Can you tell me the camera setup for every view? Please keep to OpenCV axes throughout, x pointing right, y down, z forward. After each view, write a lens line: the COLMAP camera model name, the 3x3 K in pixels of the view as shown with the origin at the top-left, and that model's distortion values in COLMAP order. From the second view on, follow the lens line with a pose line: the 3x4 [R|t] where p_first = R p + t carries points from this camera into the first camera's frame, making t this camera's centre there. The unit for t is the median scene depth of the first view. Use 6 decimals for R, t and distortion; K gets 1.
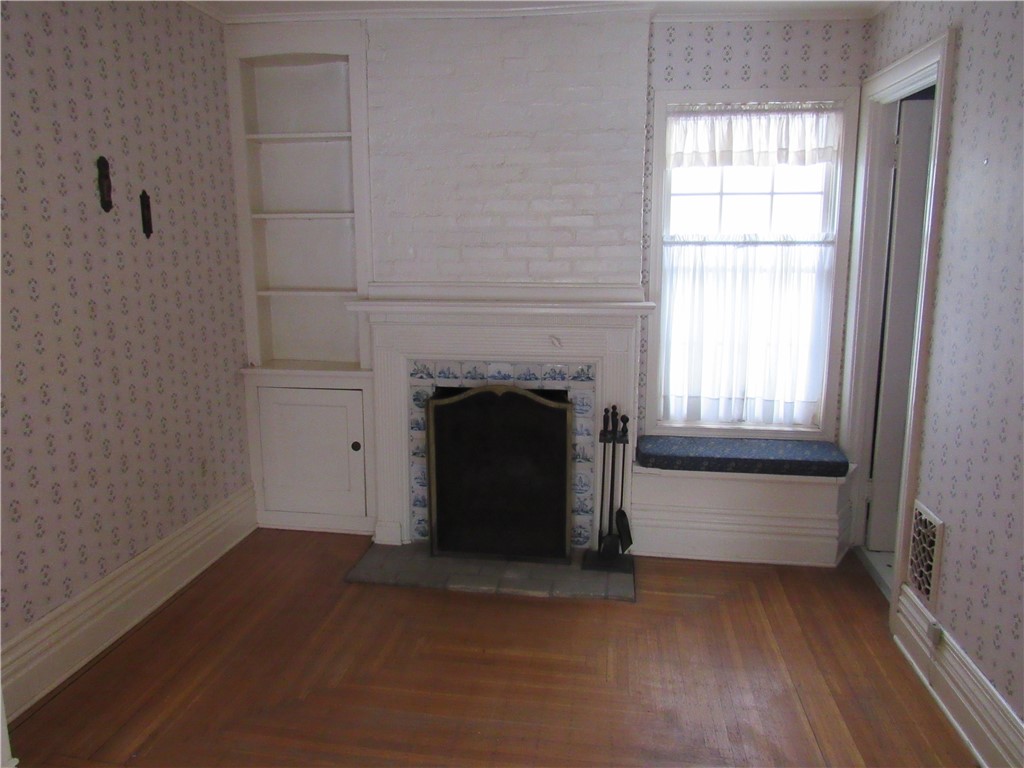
lens RADIAL K [[729.3, 0, 512.0], [0, 729.3, 384.0], [0, 0, 1]] dist [-0.026157, 0.006741]
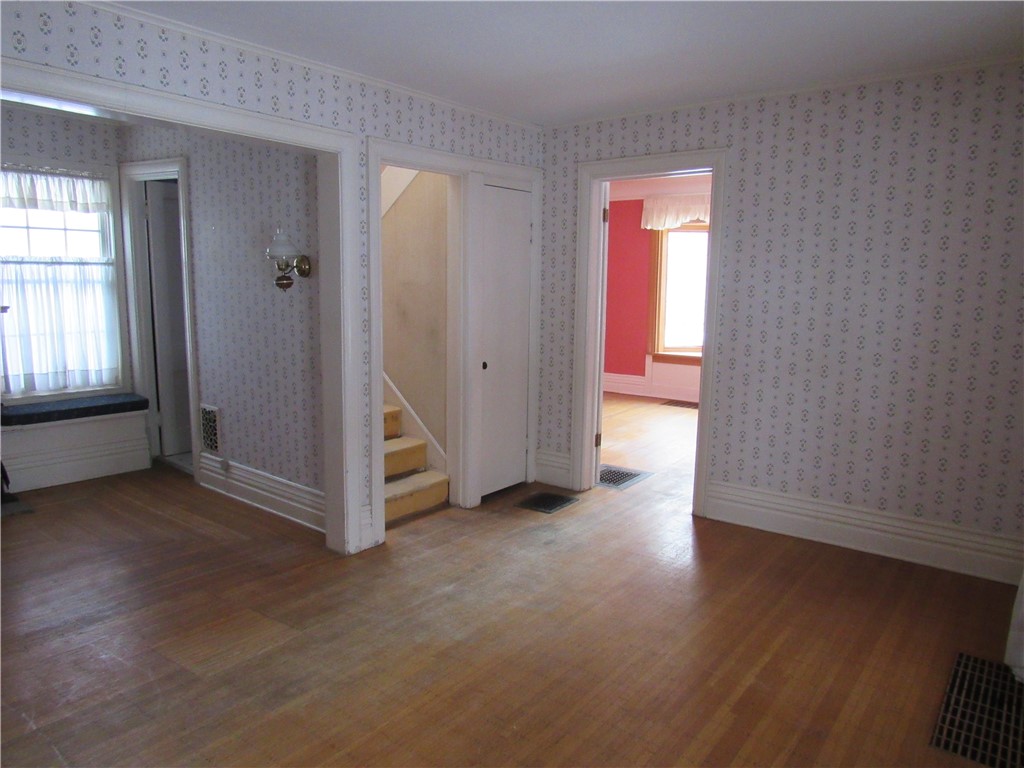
lens RADIAL K [[721.1, 0, 512.0], [0, 721.1, 384.0], [0, 0, 1]] dist [0.001650, -0.046246]
pose [[0.482460, -0.121079, 0.867509, -0.508018], [0.138591, 0.988476, 0.060886, 0.084613], [-0.864884, 0.090854, 0.493681, -0.473941]]
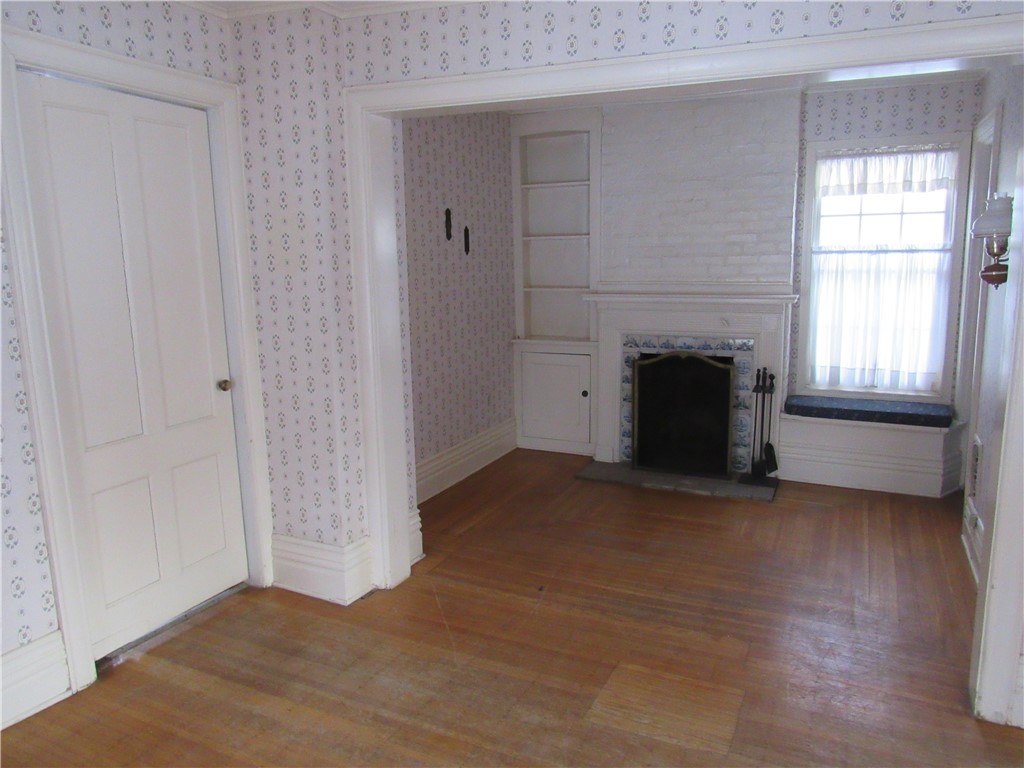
lens RADIAL K [[729.3, 0, 512.0], [0, 729.3, 384.0], [0, 0, 1]] dist [-0.026157, 0.006741]
pose [[0.952525, 0.037395, -0.302156, 0.094614], [-0.039972, 0.999198, -0.002347, 0.080055], [0.301826, 0.014313, 0.953256, -0.471702]]
